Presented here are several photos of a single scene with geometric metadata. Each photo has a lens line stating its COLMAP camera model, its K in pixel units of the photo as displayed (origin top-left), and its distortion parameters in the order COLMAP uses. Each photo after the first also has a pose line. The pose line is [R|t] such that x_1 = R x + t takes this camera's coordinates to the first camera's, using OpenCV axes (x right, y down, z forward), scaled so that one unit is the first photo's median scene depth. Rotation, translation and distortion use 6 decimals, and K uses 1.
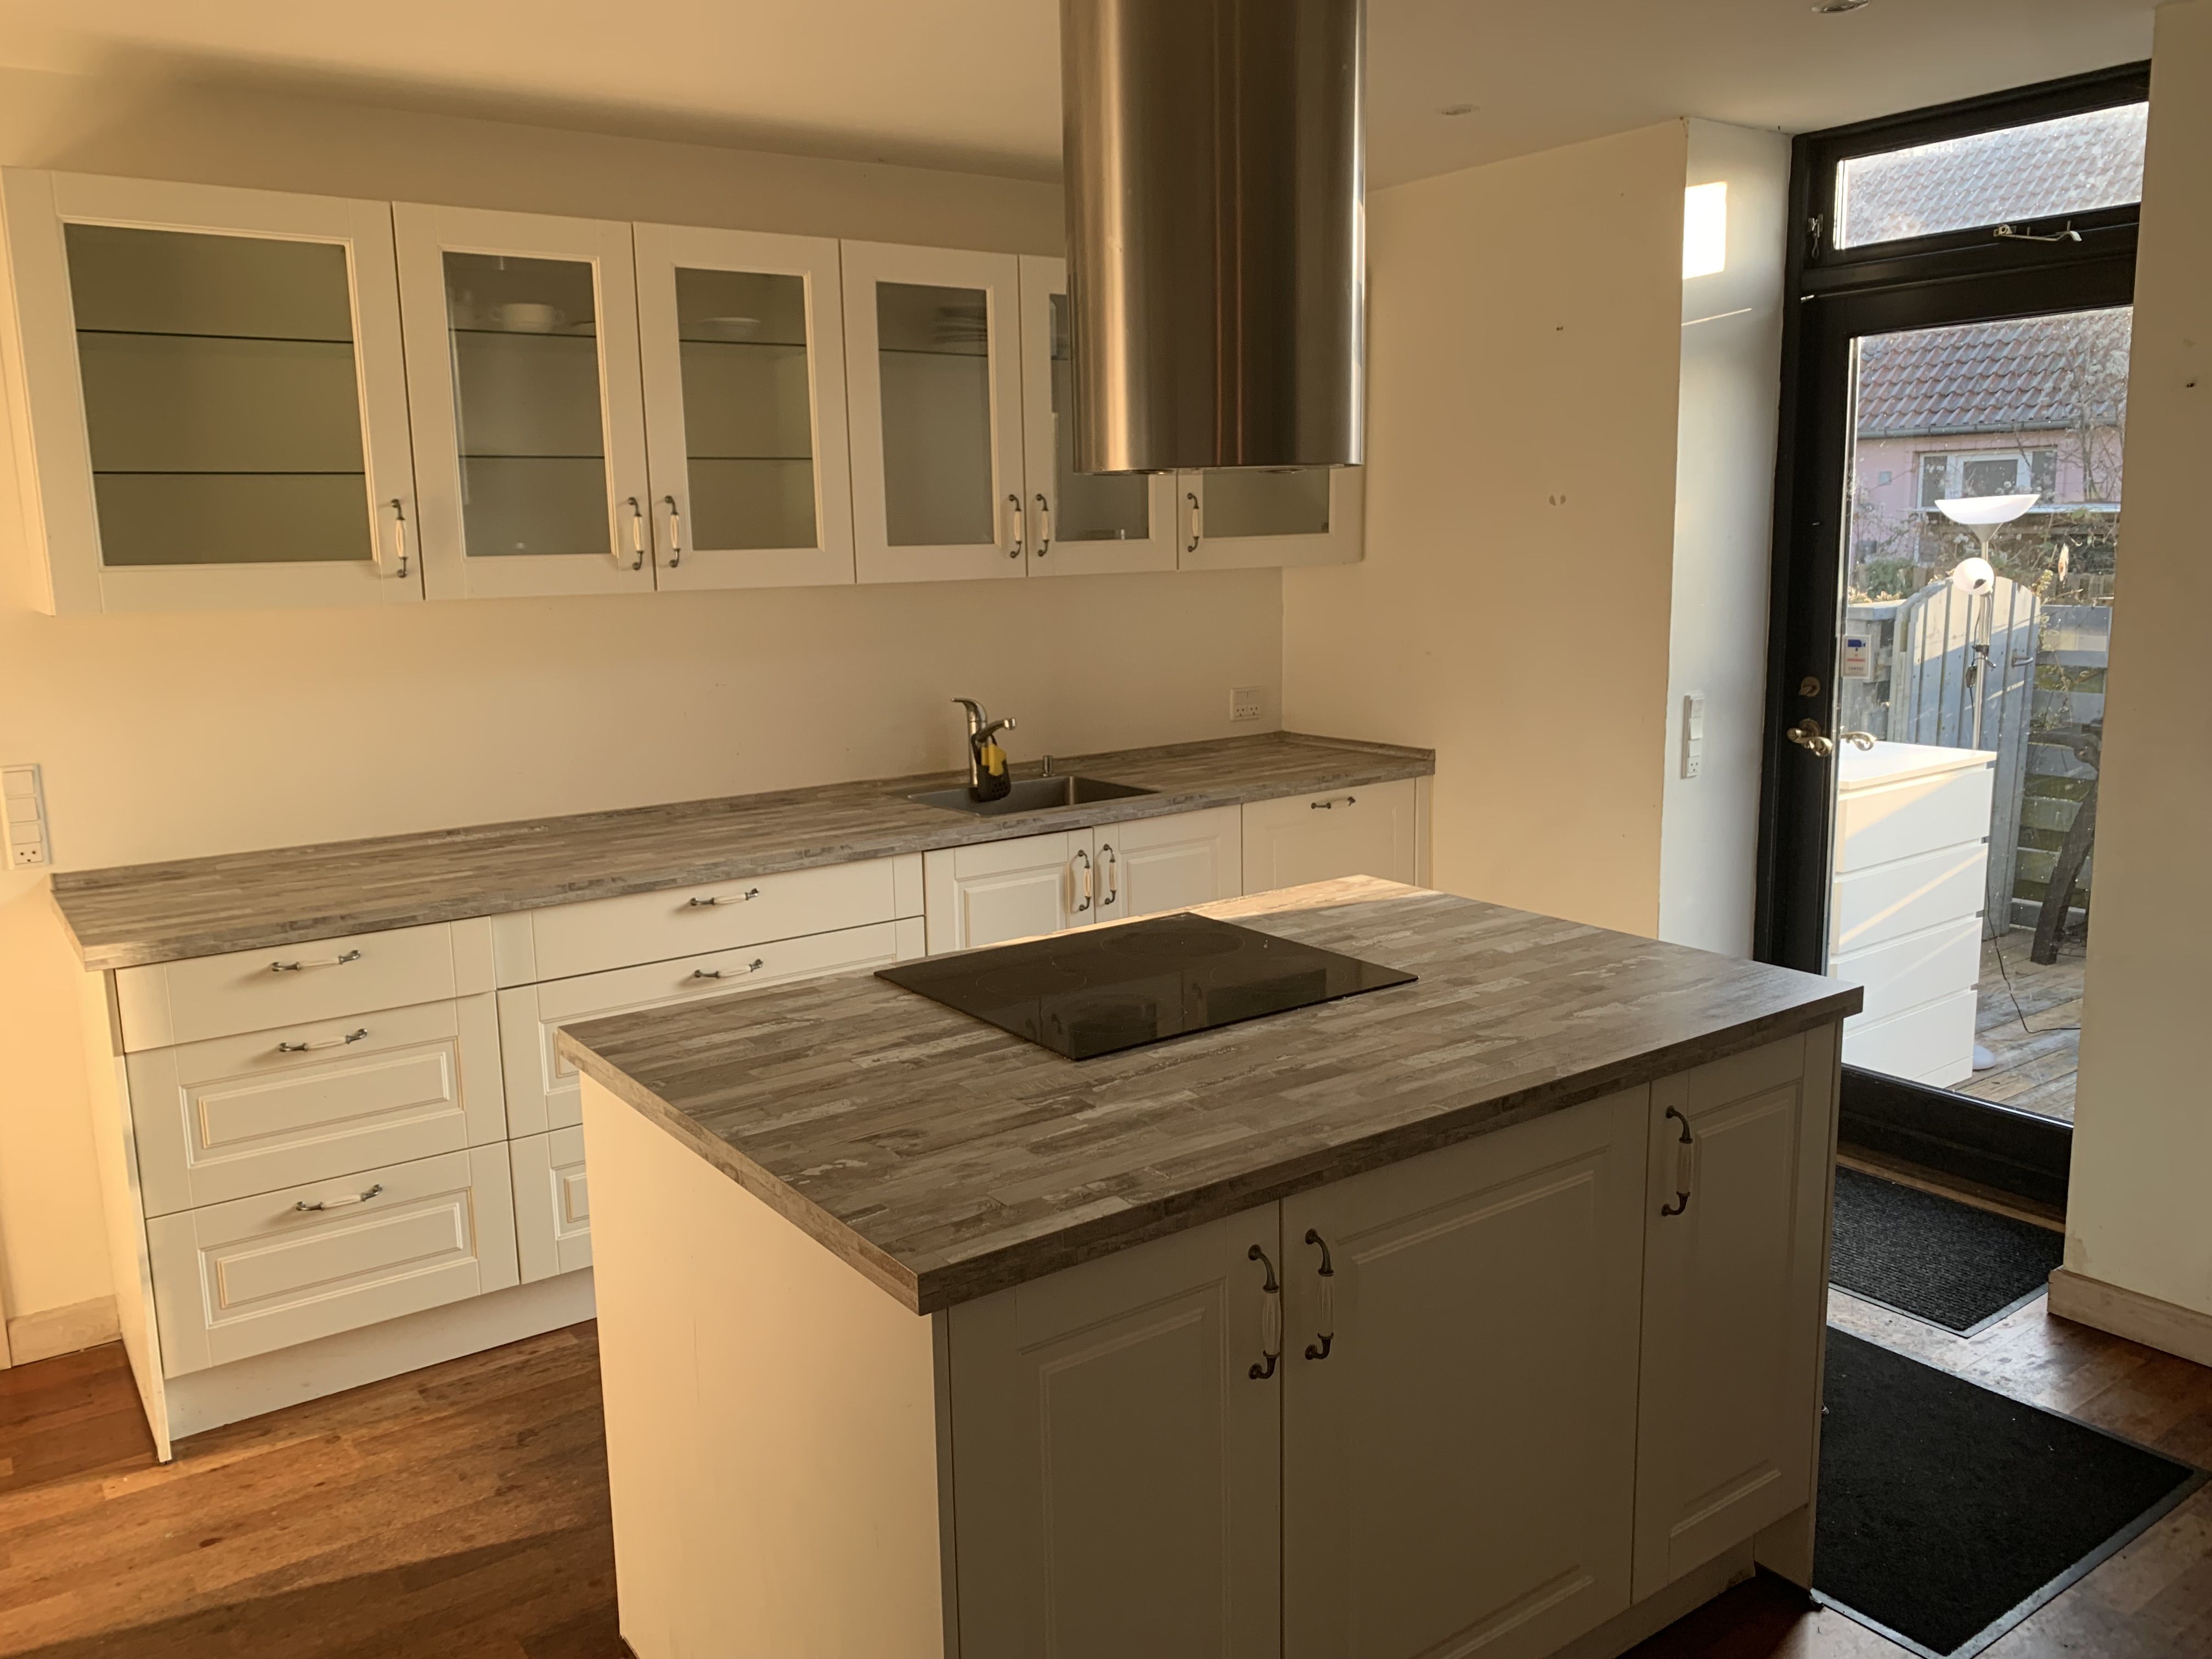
lens RADIAL K [[1719.1, 0, 1106.0], [0, 1719.1, 829.5], [0, 0, 1]] dist [0.076131, -0.127922]
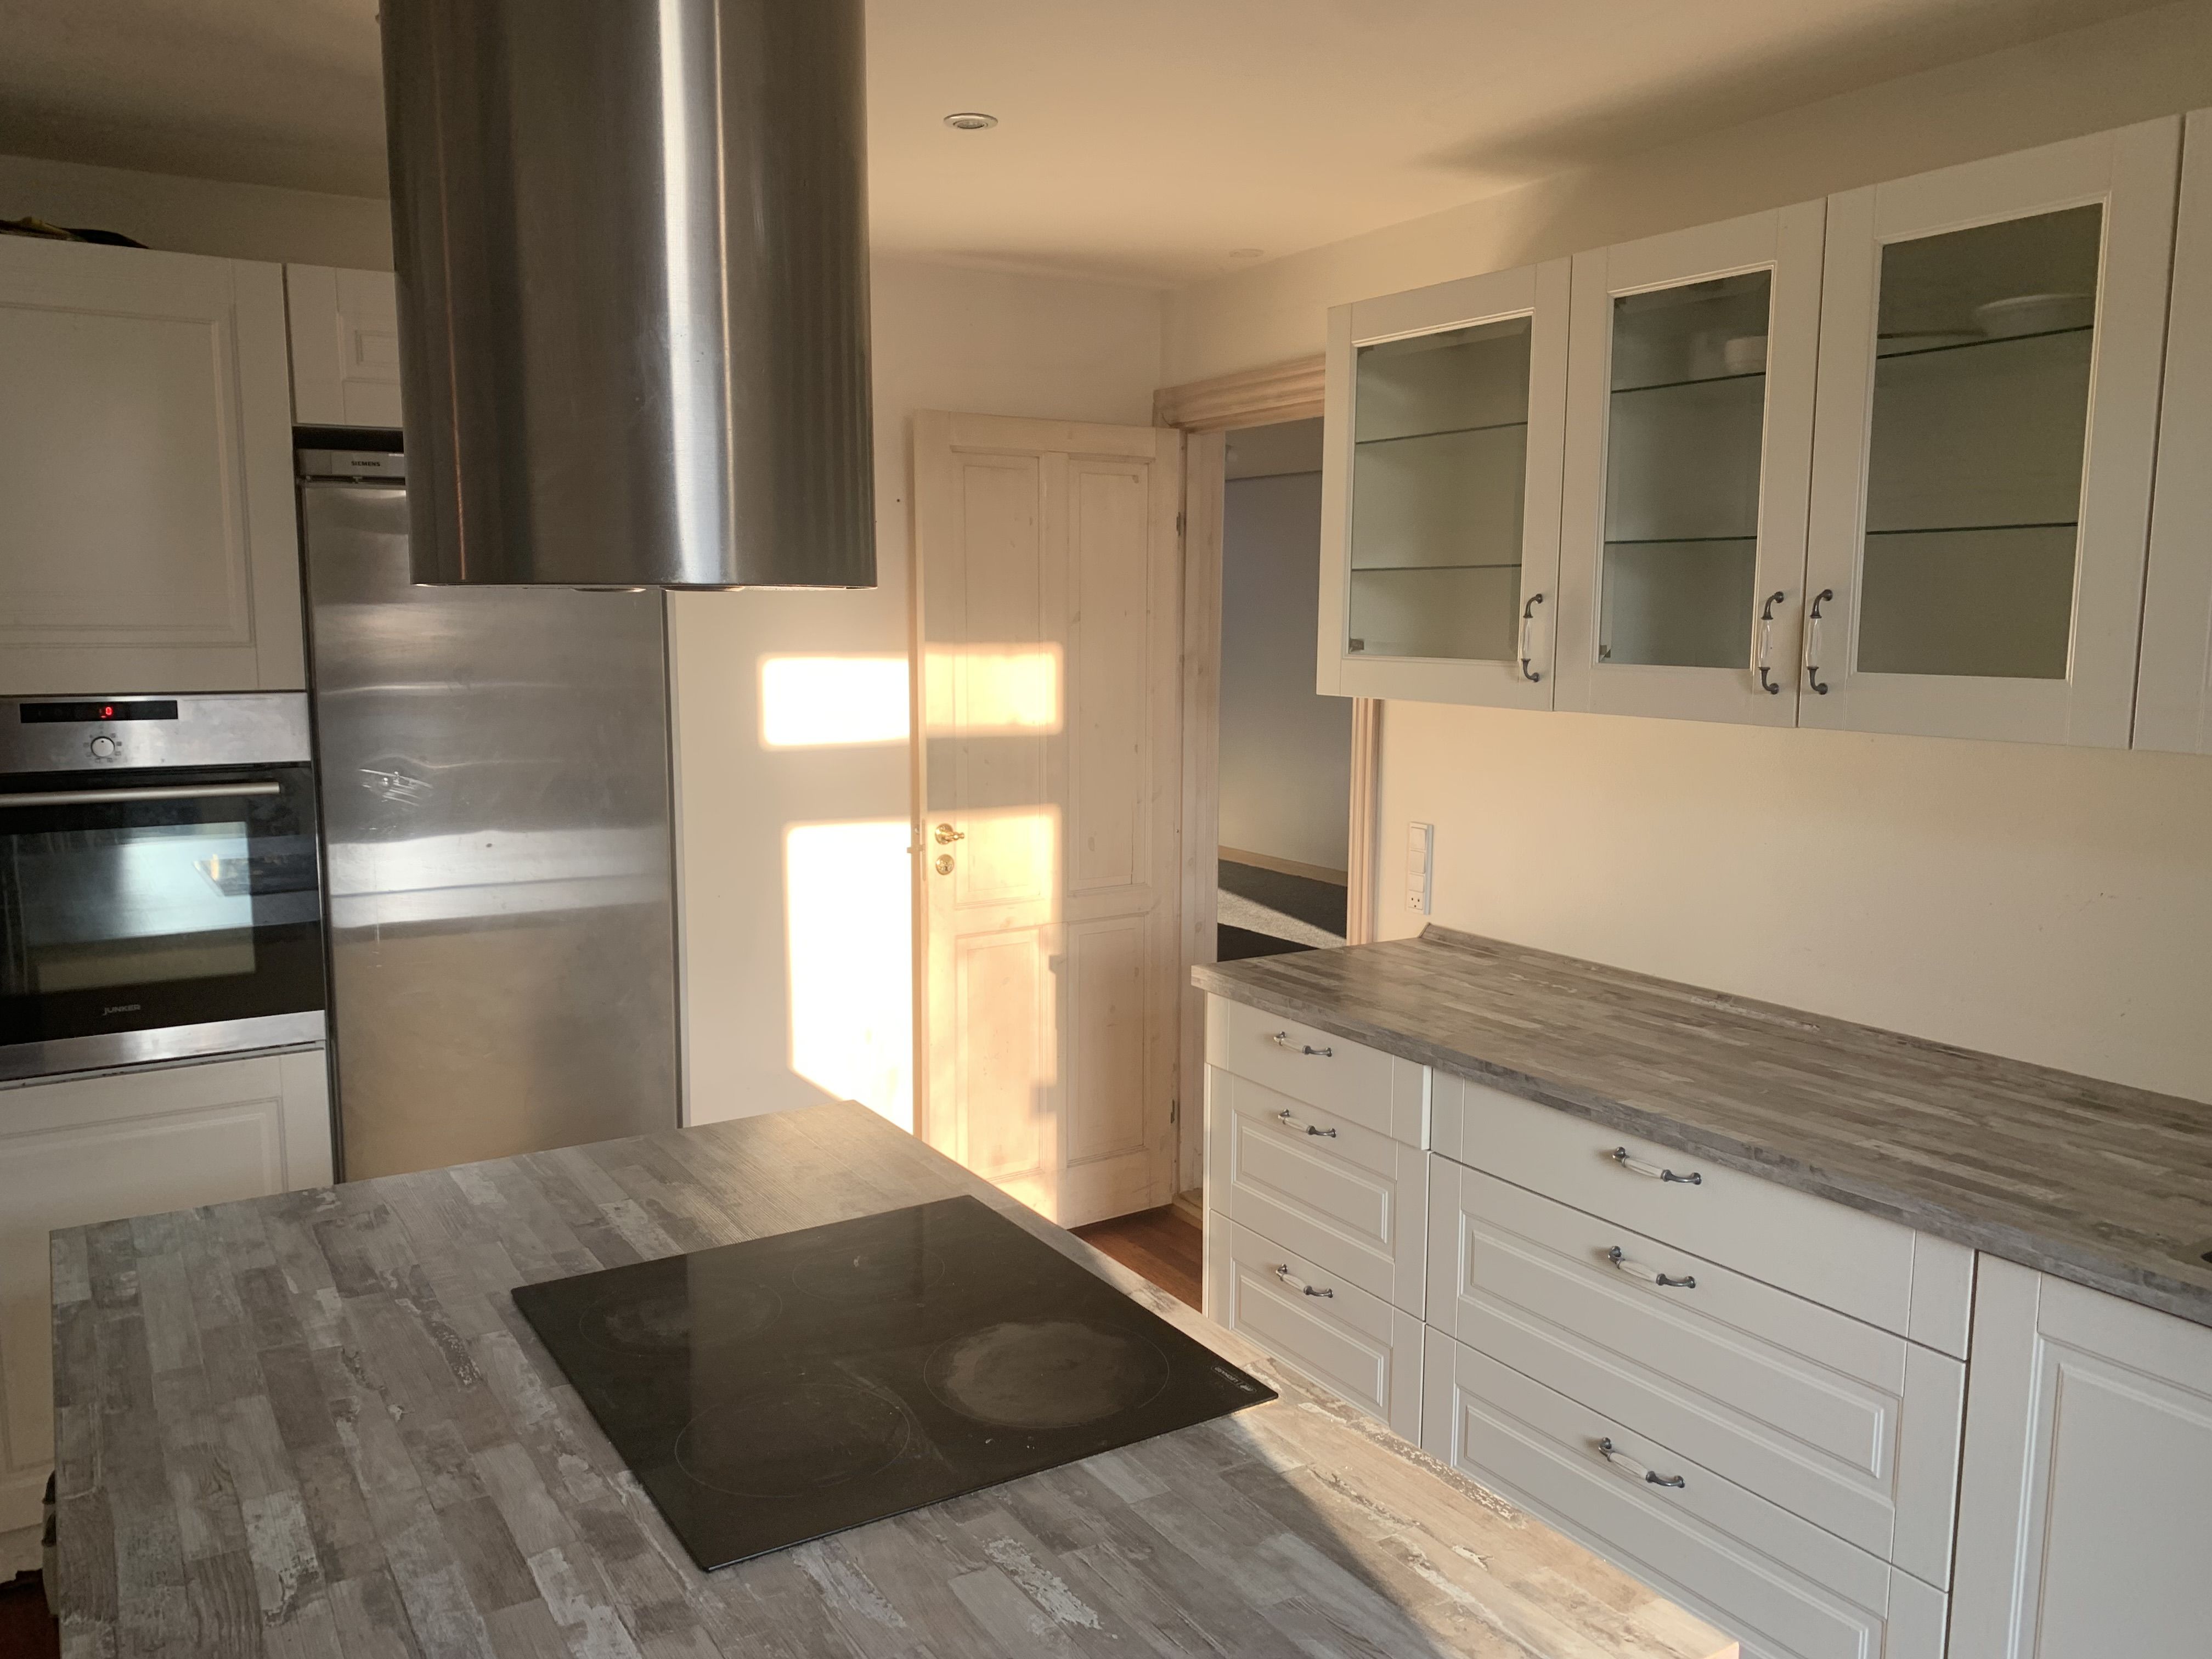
lens RADIAL K [[1719.1, 0, 1106.0], [0, 1719.1, 829.5], [0, 0, 1]] dist [0.076131, -0.127922]
pose [[-0.084282, 0.149941, -0.985096, 0.712768], [-0.175600, 0.970906, 0.162805, -0.255268], [0.980847, 0.186705, -0.055500, 1.221616]]
